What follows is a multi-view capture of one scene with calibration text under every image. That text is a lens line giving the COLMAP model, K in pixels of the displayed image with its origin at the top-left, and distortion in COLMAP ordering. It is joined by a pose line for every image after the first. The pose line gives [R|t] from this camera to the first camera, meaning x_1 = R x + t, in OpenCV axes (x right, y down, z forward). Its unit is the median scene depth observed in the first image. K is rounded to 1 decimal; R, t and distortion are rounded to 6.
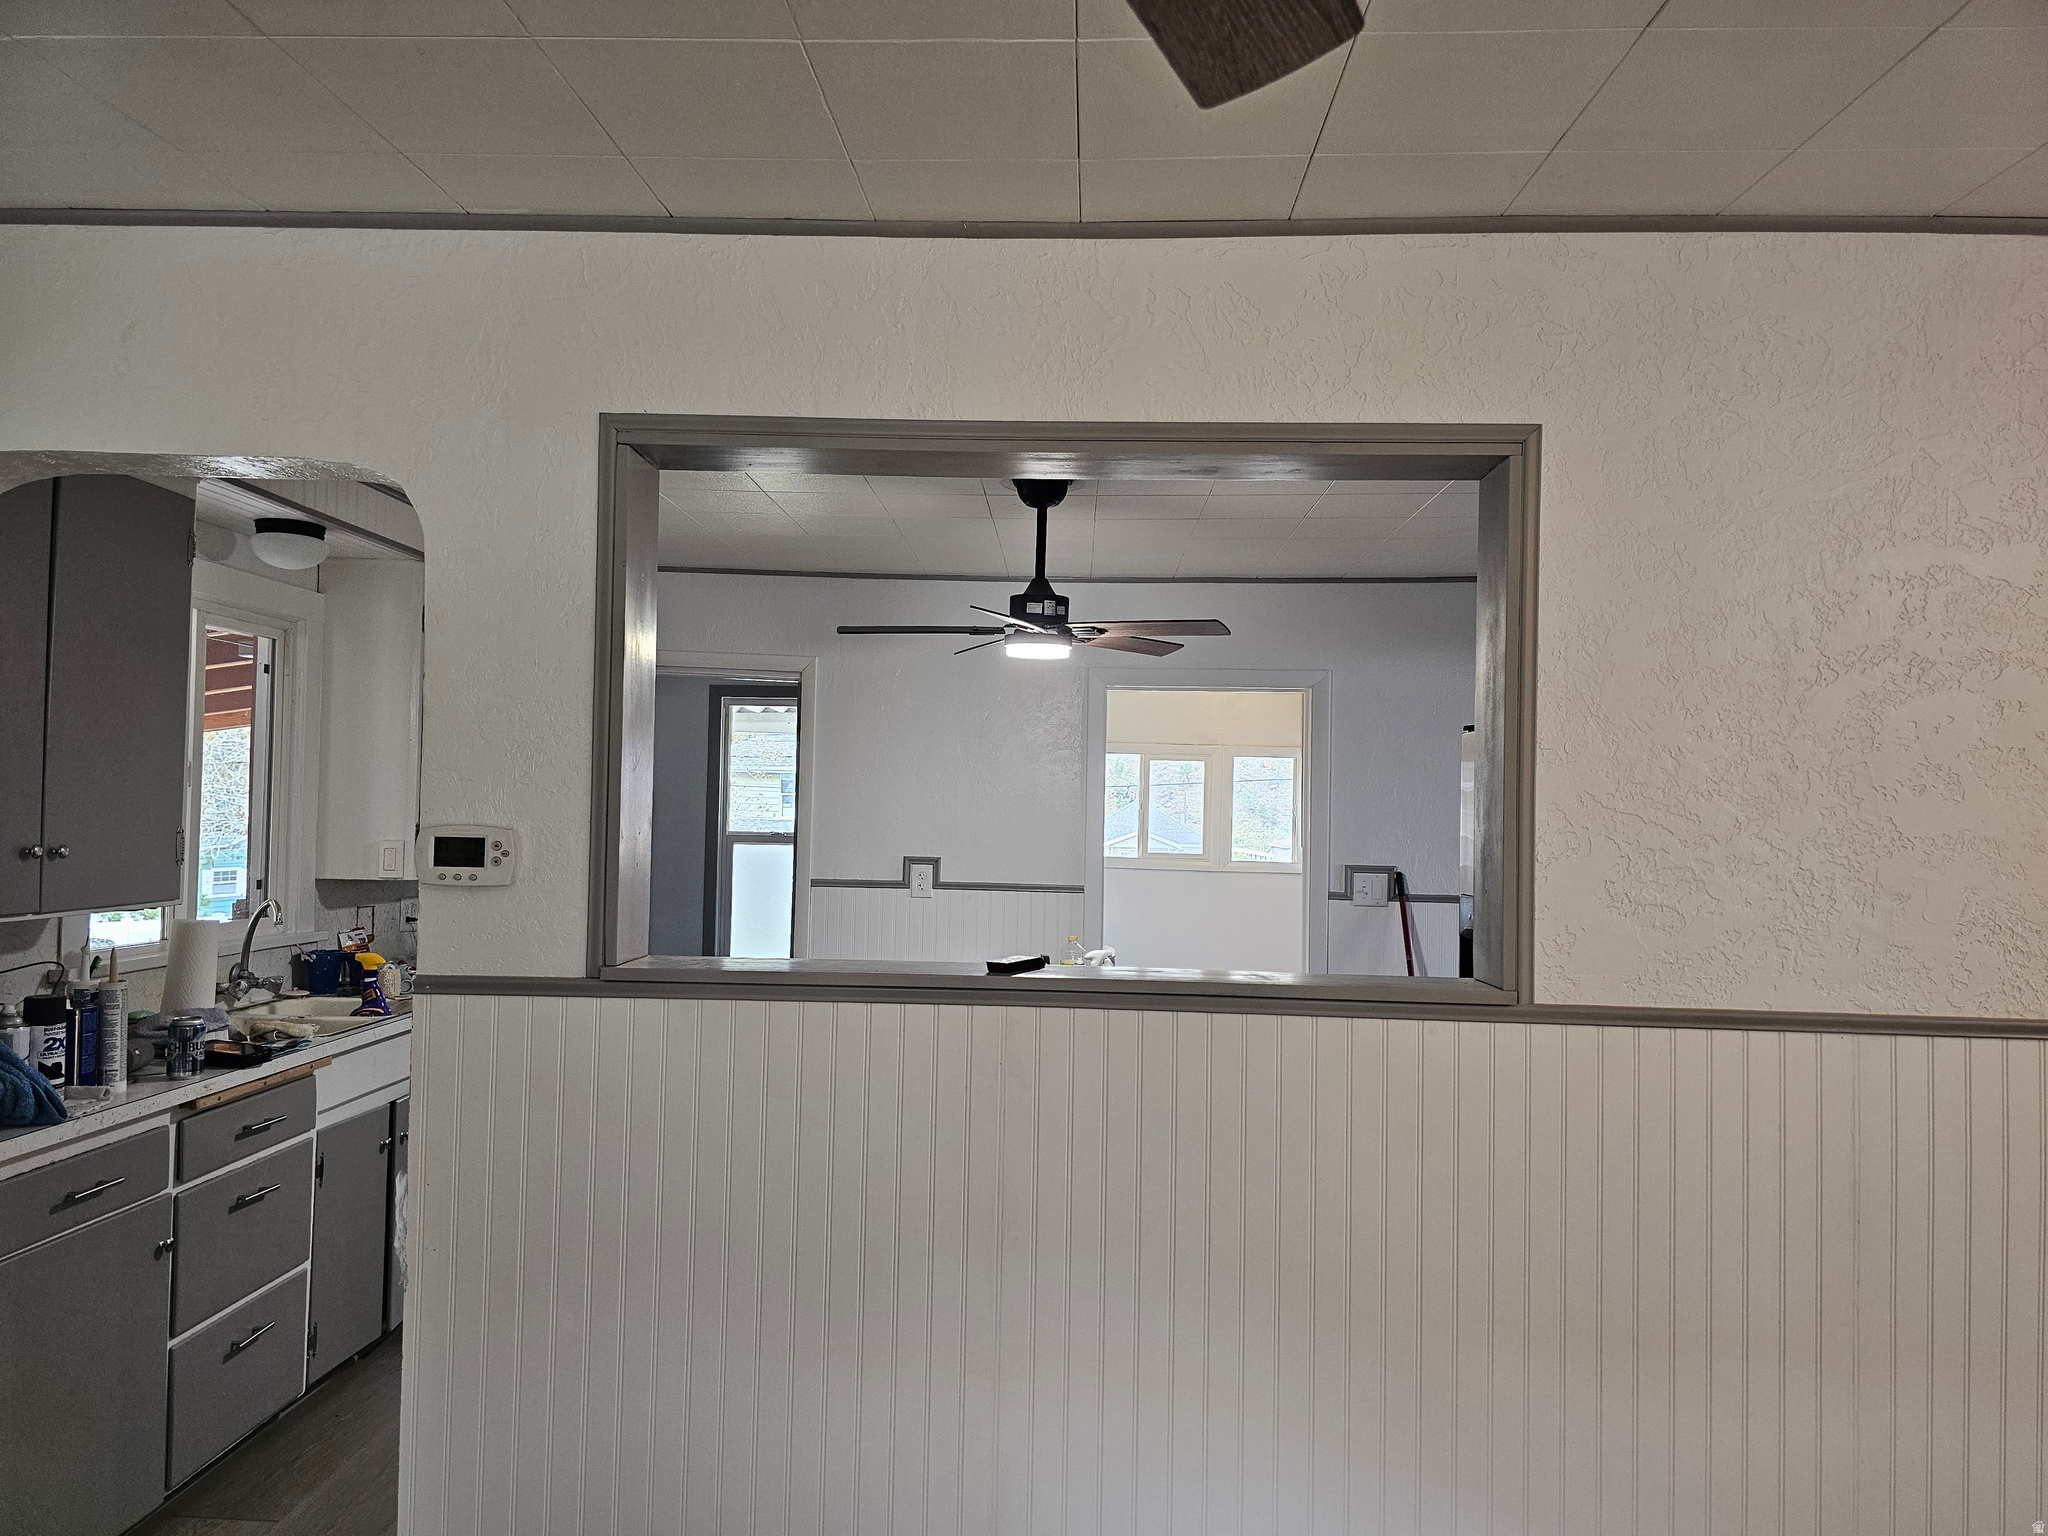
lens RADIAL K [[1354.5, 0, 1026.8], [0, 1354.5, 761.6], [0, 0, 1]] dist [0.078815, -0.056672]
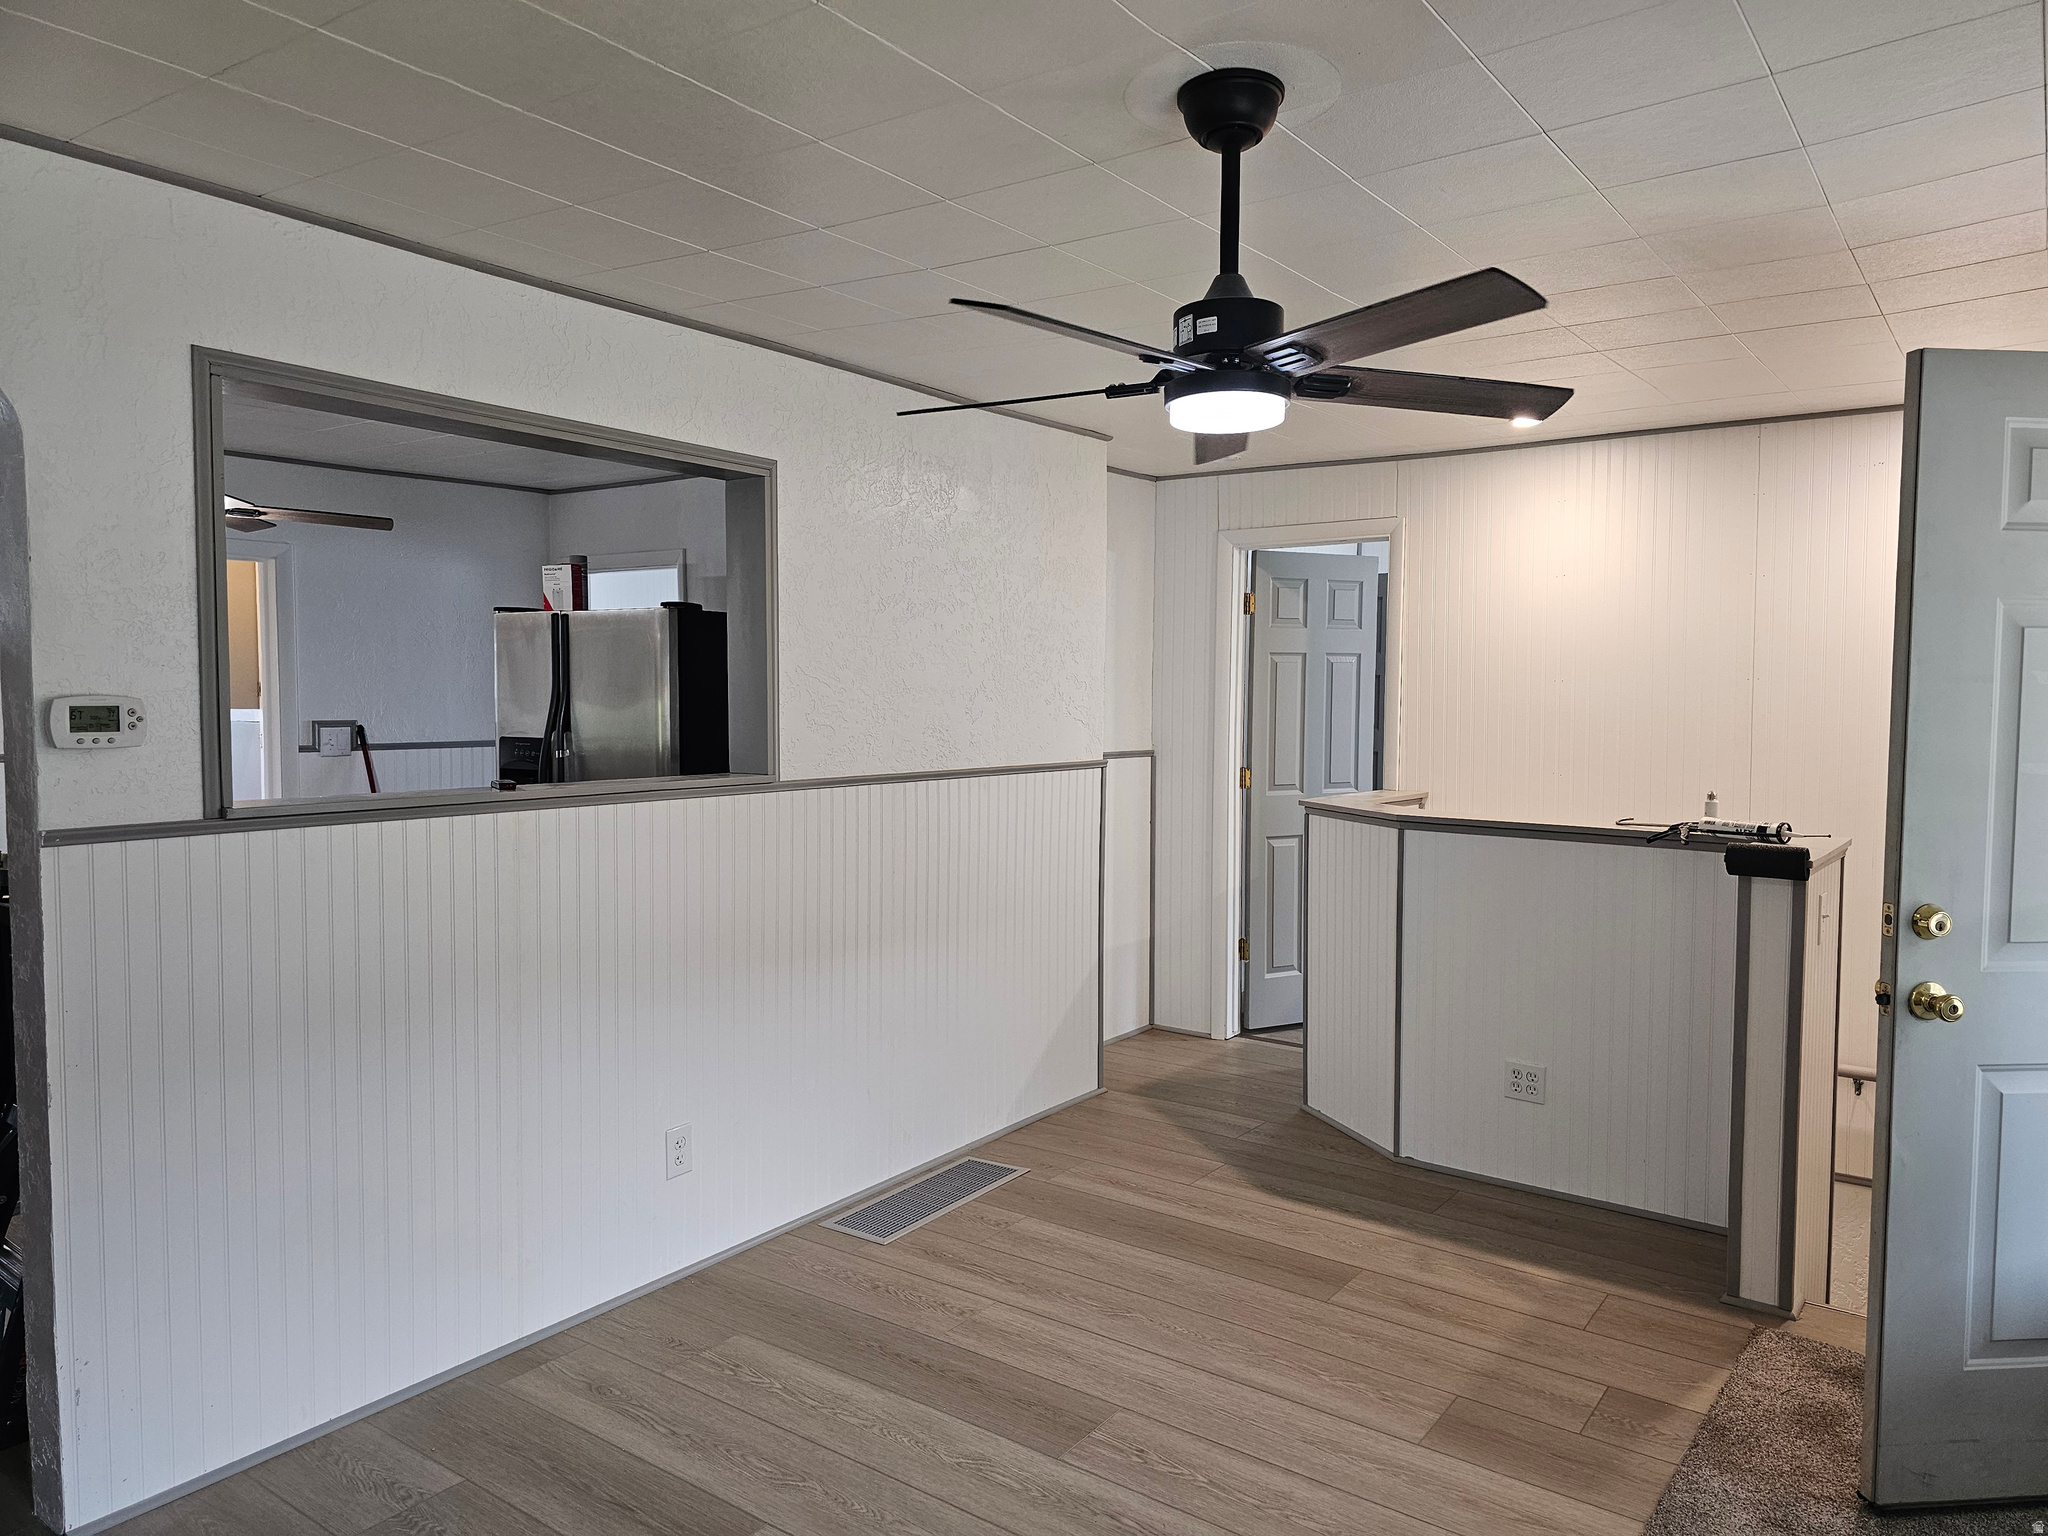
lens RADIAL K [[1390.8, 0, 1028.6], [0, 1390.8, 750.5], [0, 0, 1]] dist [0.081411, -0.066527]
pose [[0.556165, -0.052748, 0.829396, -0.968432], [-0.028167, 0.996214, 0.082245, -0.027629], [-0.830594, -0.069103, 0.552574, -0.307933]]
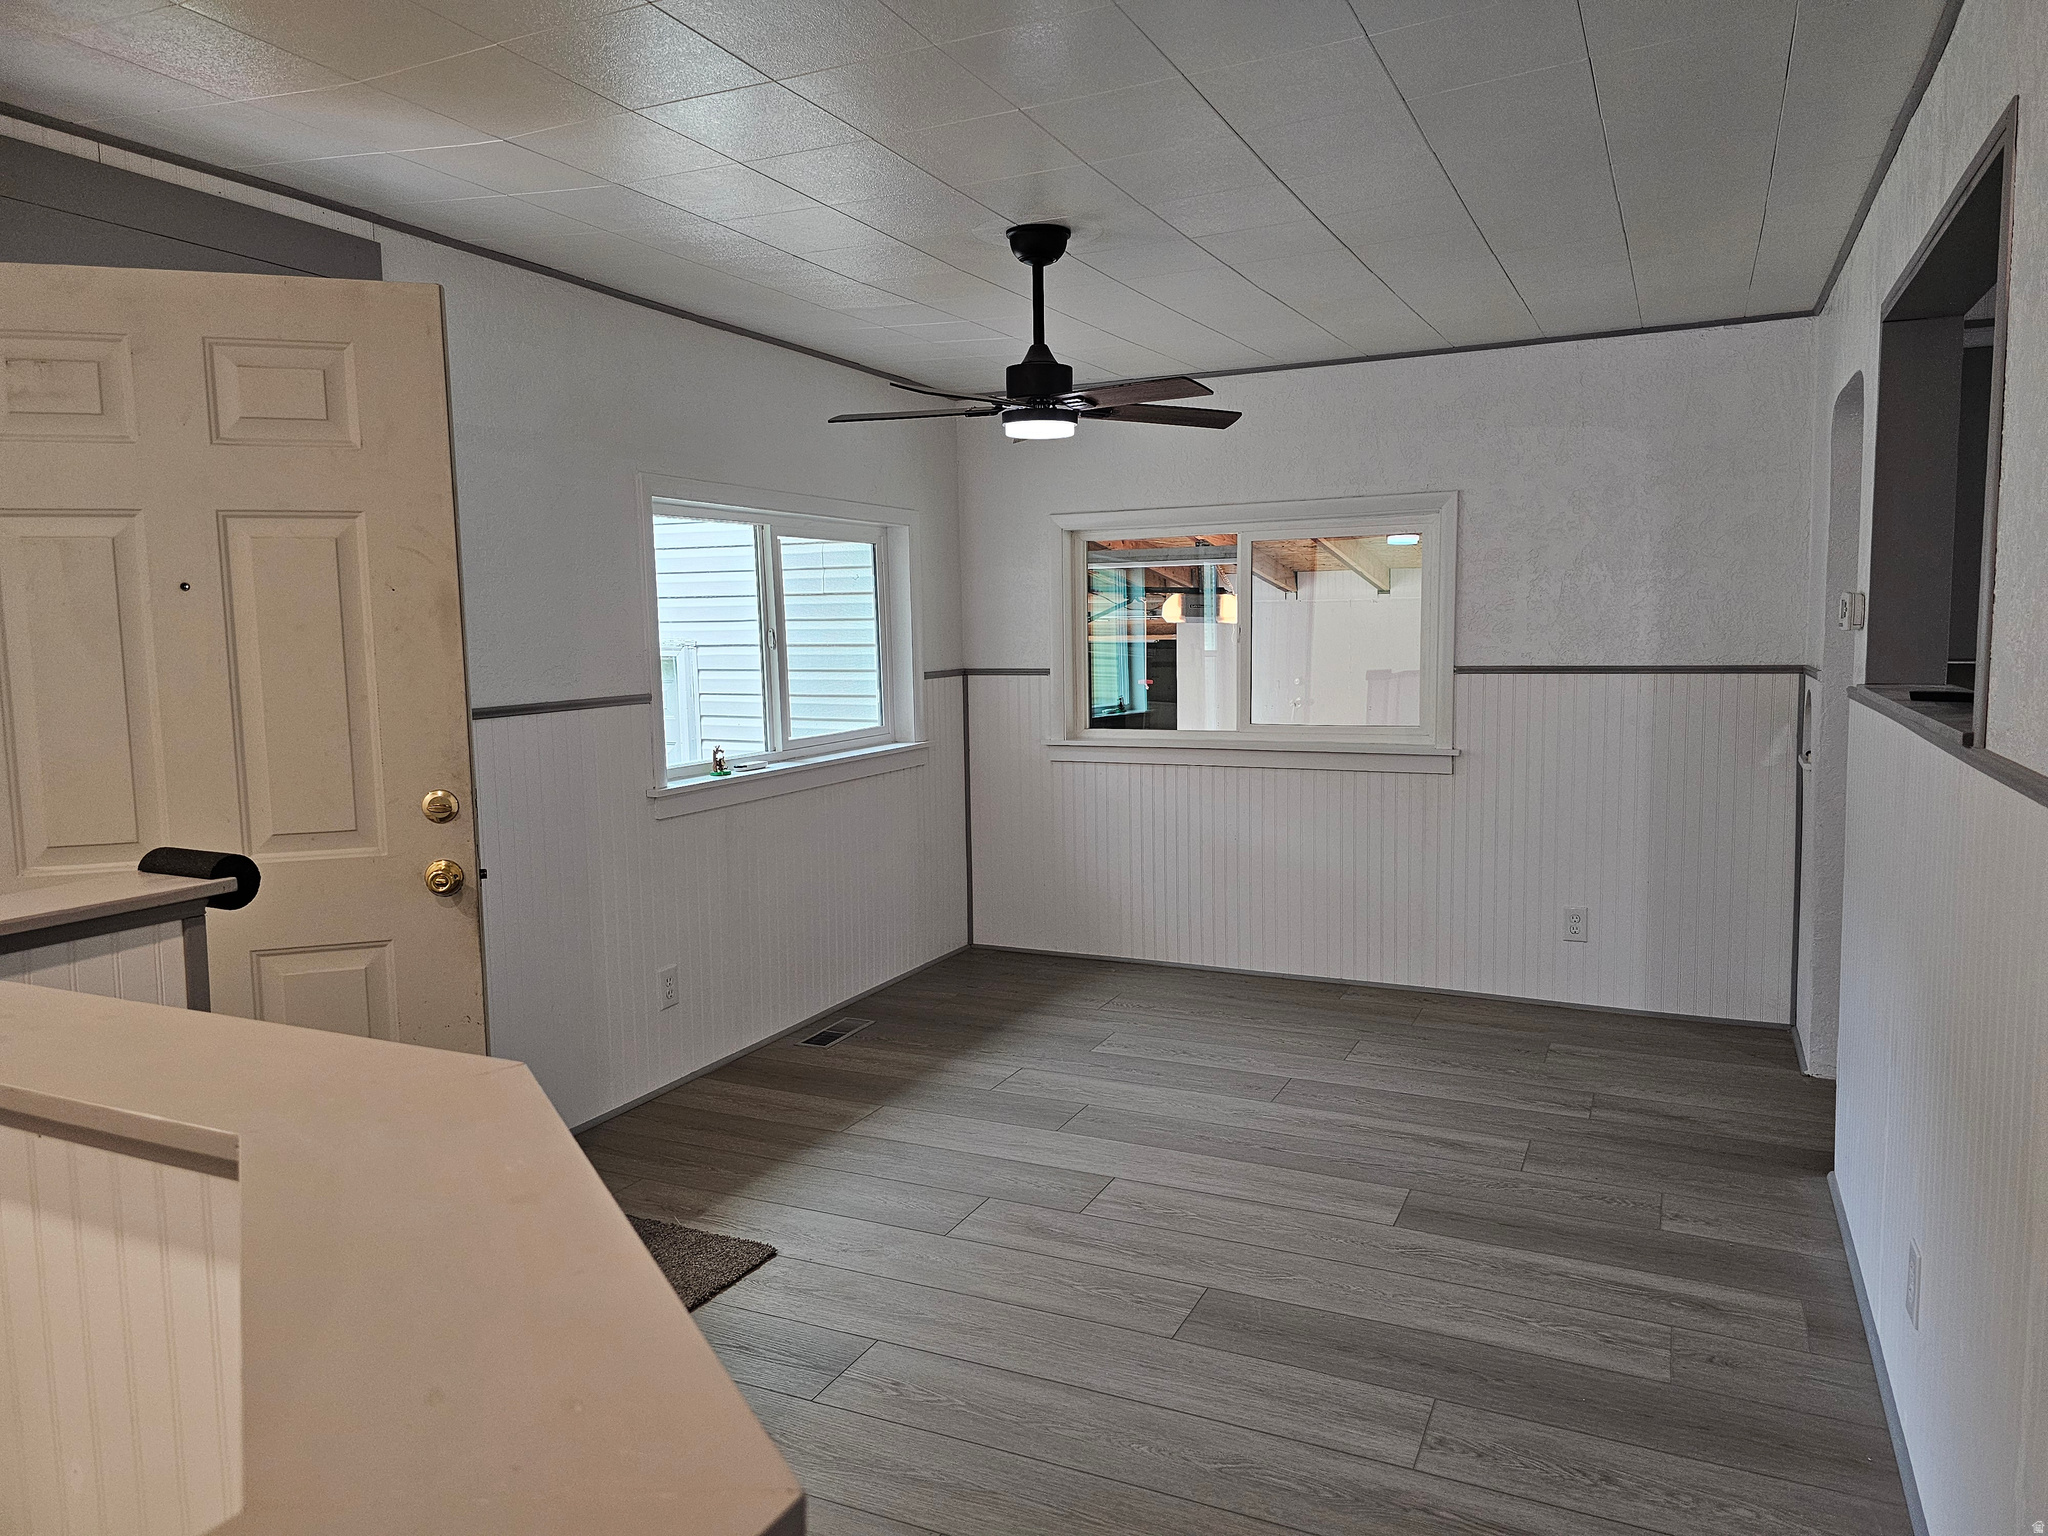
lens RADIAL K [[1390.8, 0, 1028.6], [0, 1390.8, 750.5], [0, 0, 1]] dist [0.081411, -0.066527]
pose [[-0.390013, 0.069740, -0.918164, 6.660478], [0.042223, 0.997433, 0.057825, 0.347906], [0.919841, -0.016215, -0.391957, 3.028114]]
